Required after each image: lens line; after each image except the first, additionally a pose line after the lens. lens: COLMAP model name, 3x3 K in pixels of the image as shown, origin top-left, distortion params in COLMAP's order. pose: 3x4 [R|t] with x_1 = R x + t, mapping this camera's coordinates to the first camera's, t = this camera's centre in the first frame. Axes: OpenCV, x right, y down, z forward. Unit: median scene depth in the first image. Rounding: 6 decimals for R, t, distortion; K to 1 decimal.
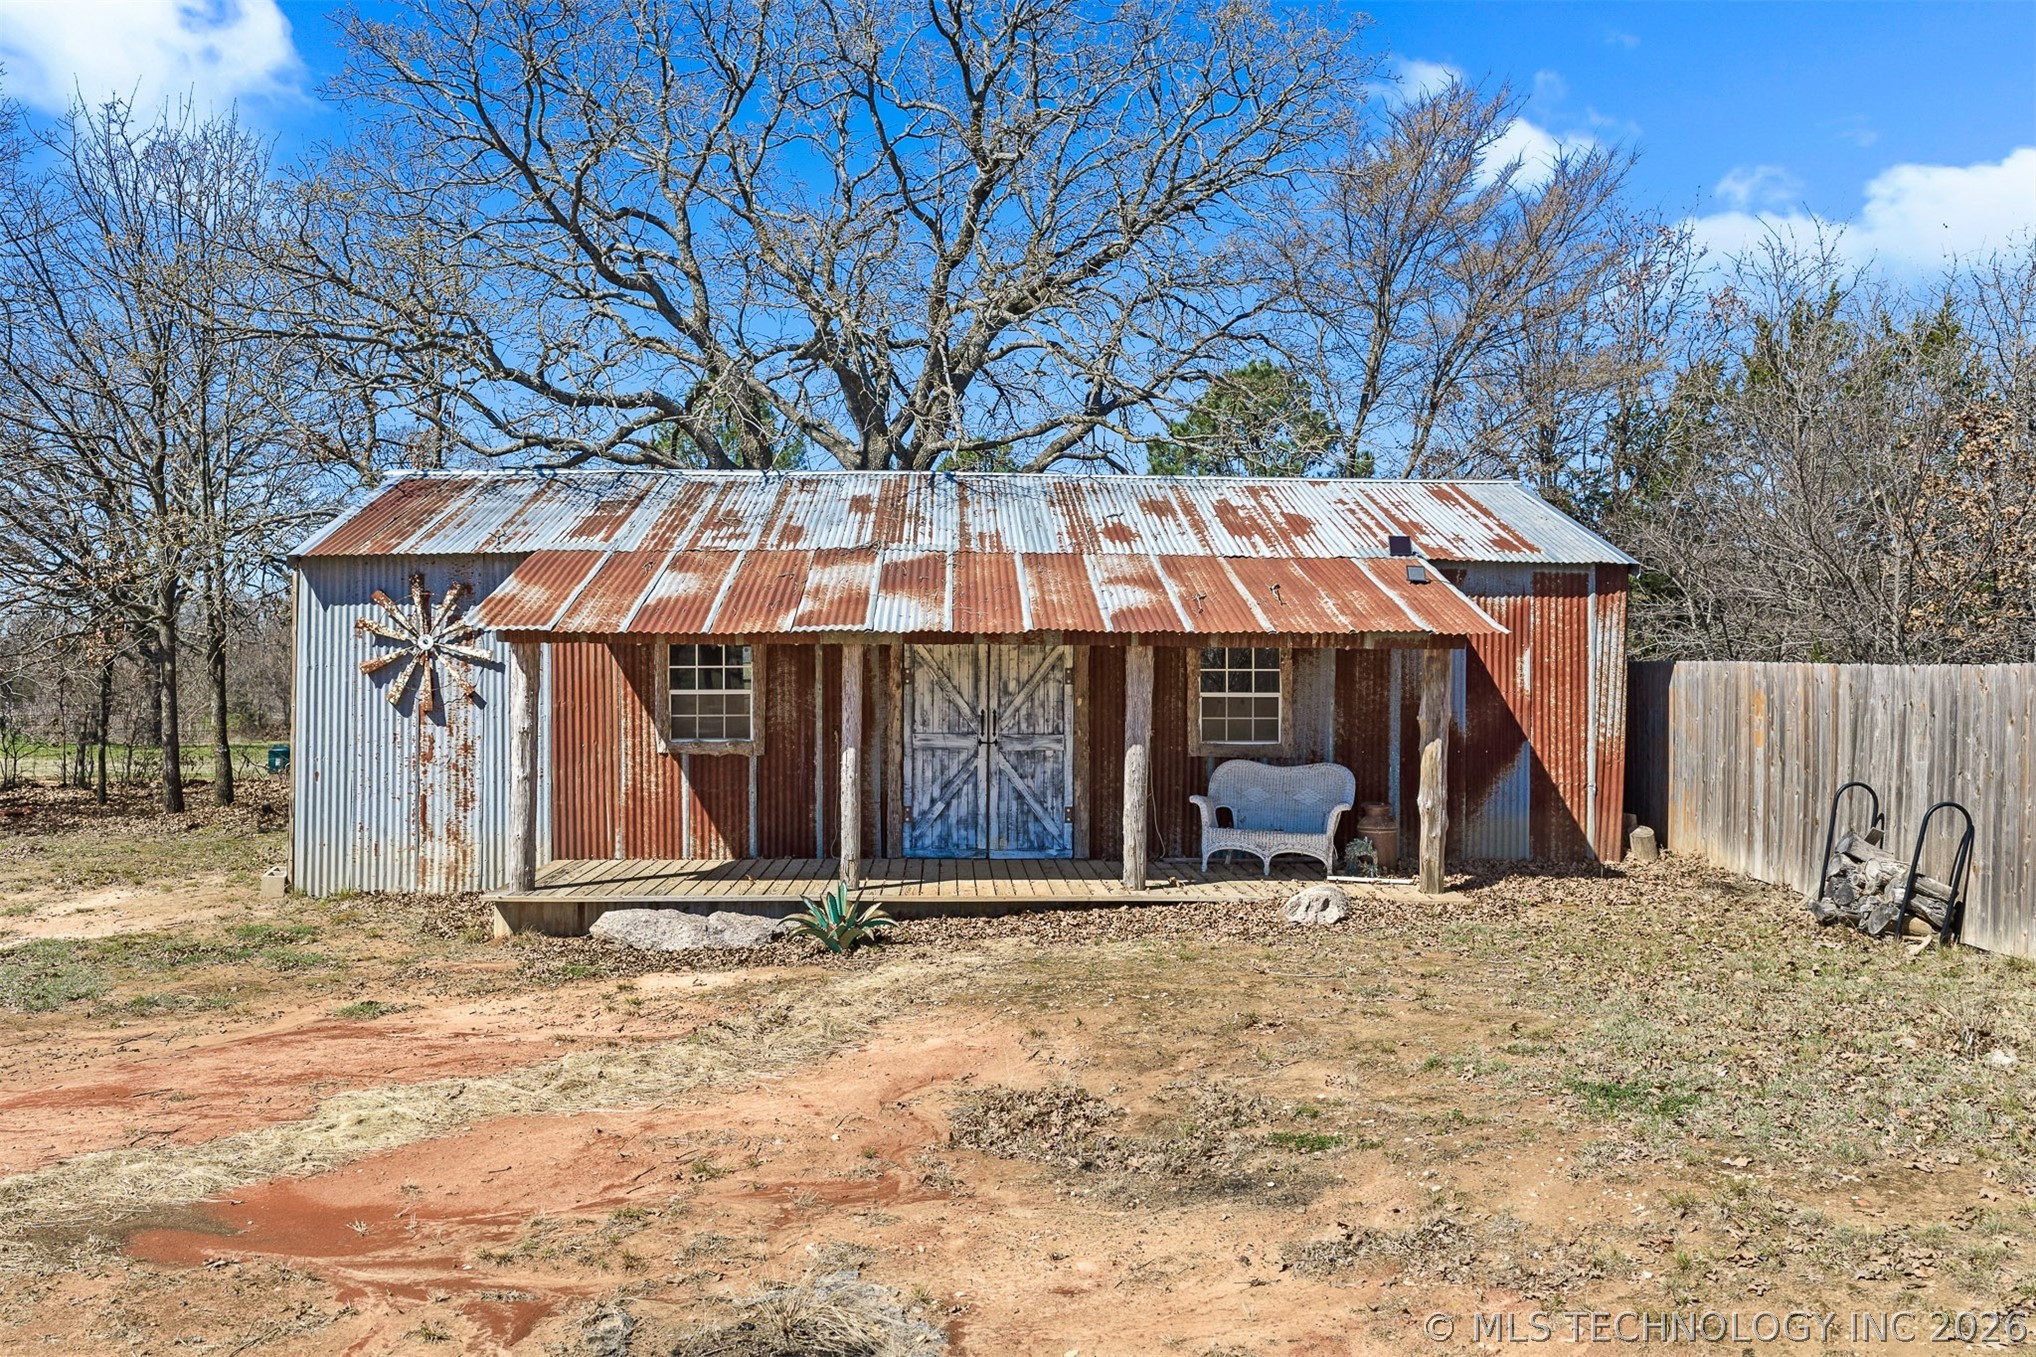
lens RADIAL K [[1694.3, 0, 1017.4], [0, 1694.3, 672.6], [0, 0, 1]] dist [0.008018, -0.012844]
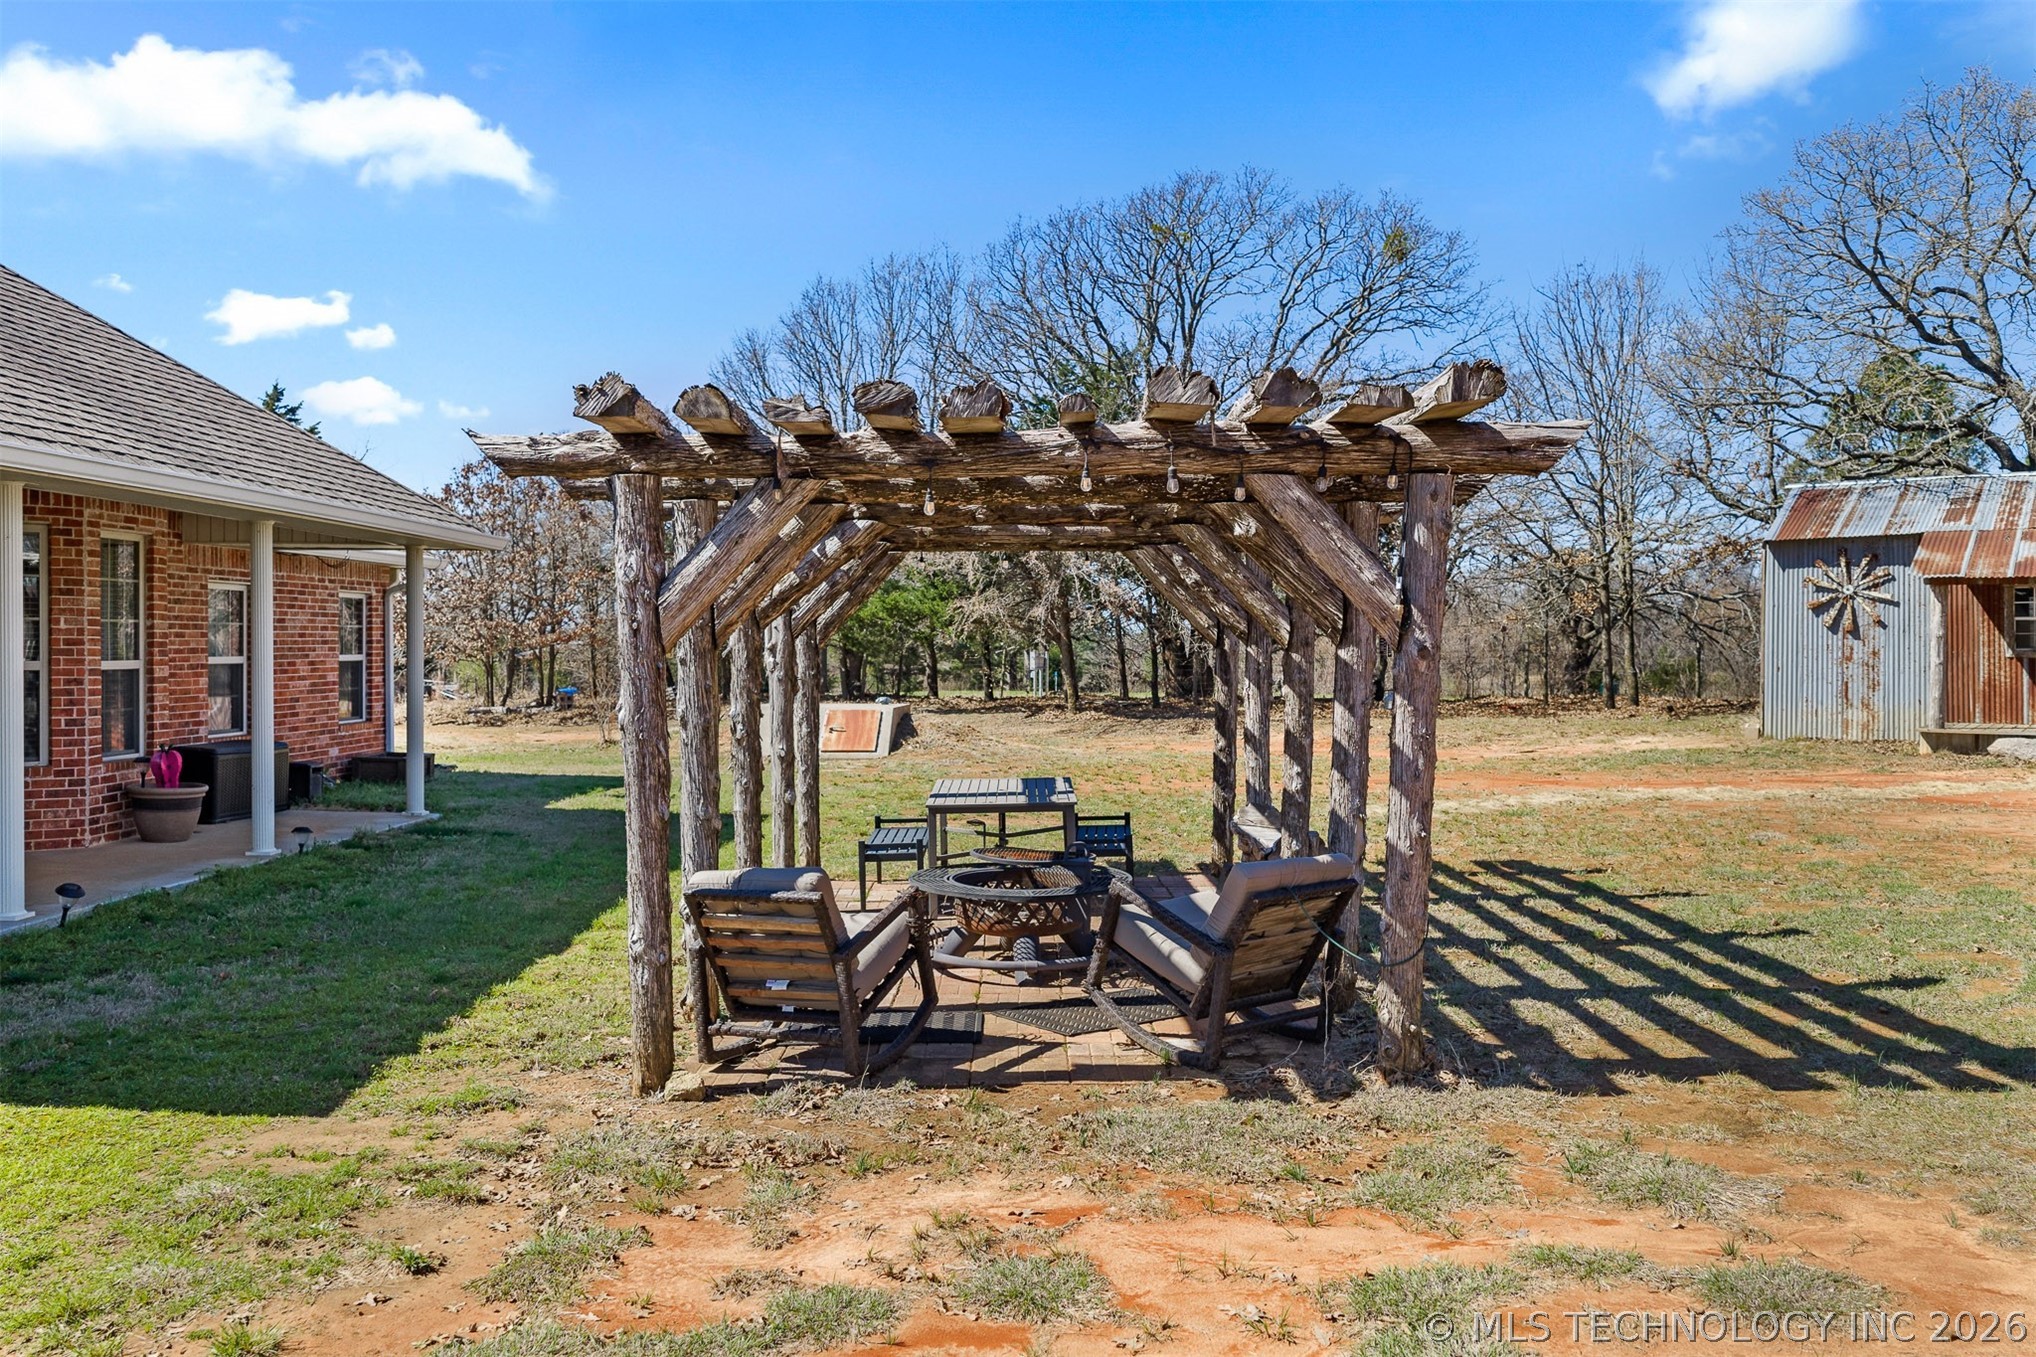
lens RADIAL K [[1694.3, 0, 1031.9], [0, 1694.3, 674.2], [0, 0, 1]] dist [0.008018, -0.012844]
pose [[0.816481, 0.008877, -0.577304, -0.040720], [-0.003835, 0.999943, 0.009951, 0.051567], [0.577359, -0.005911, 0.816469, -0.824422]]
